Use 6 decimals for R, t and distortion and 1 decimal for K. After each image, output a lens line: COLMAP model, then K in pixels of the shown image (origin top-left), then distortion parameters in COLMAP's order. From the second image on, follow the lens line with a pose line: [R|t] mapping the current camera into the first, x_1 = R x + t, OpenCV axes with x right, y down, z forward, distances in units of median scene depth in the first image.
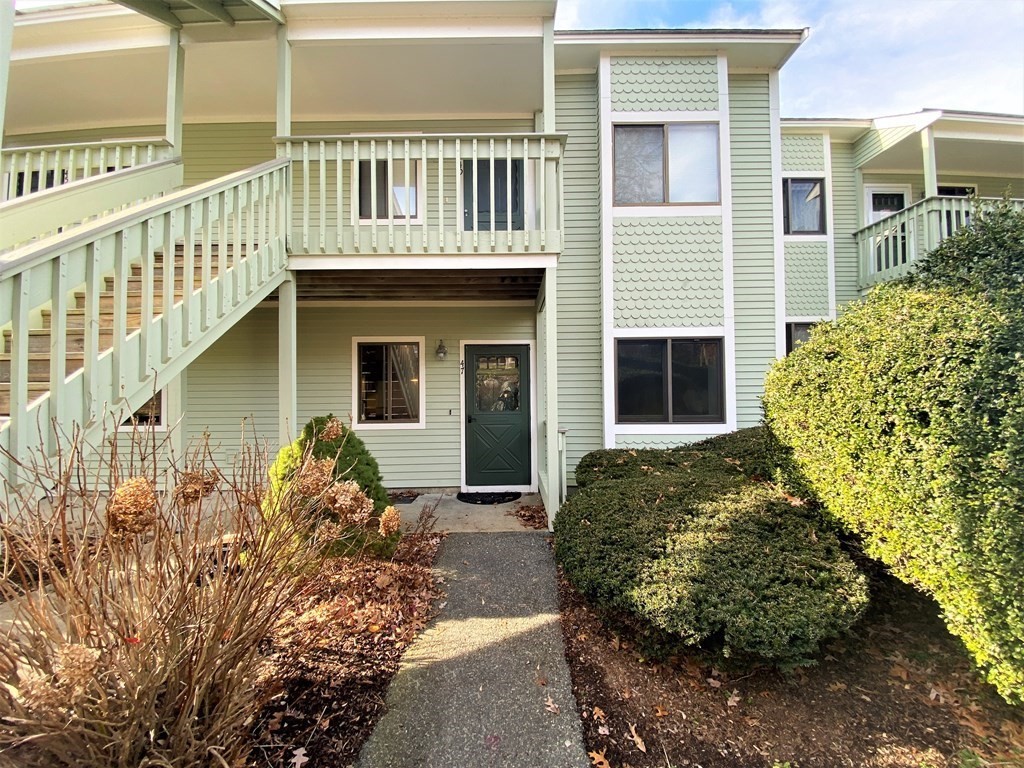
lens RADIAL K [[420.7, 0, 513.8], [0, 420.7, 384.0], [0, 0, 1]] dist [0.001081, -0.000329]
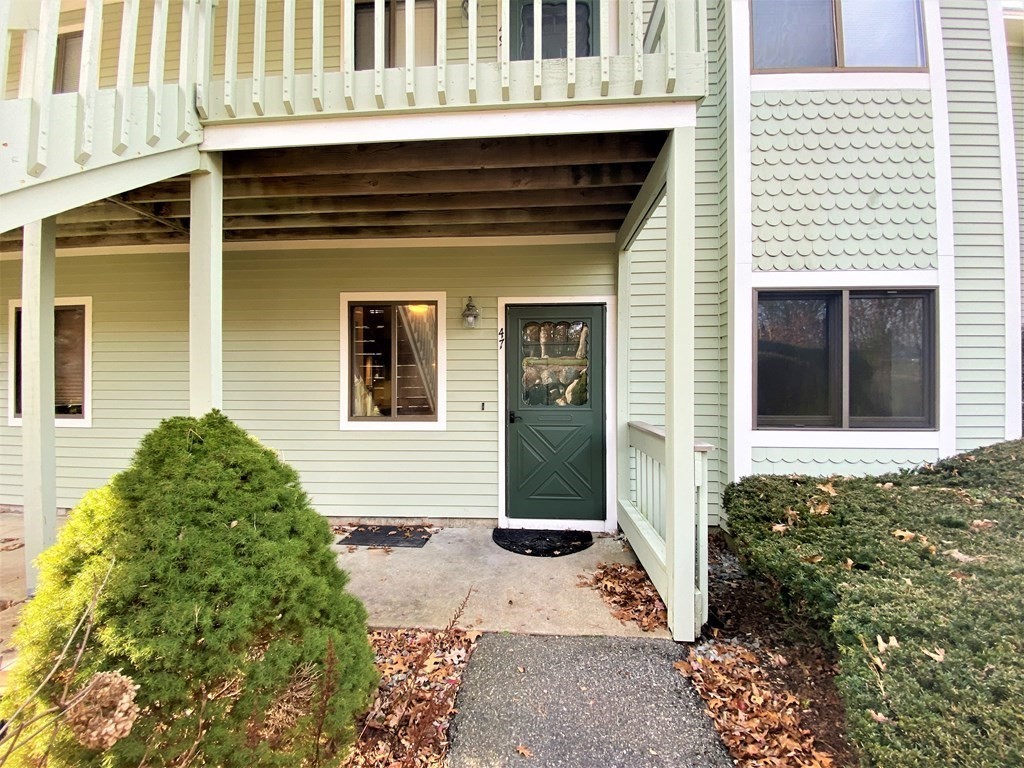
lens RADIAL K [[420.7, 0, 512.2], [0, 420.7, 386.2], [0, 0, 1]] dist [0.001081, -0.000329]
pose [[0.997437, 0.011508, -0.070620, -0.061662], [-0.009994, 0.999713, 0.021753, 0.021535], [0.070850, -0.020992, 0.997266, 0.359306]]
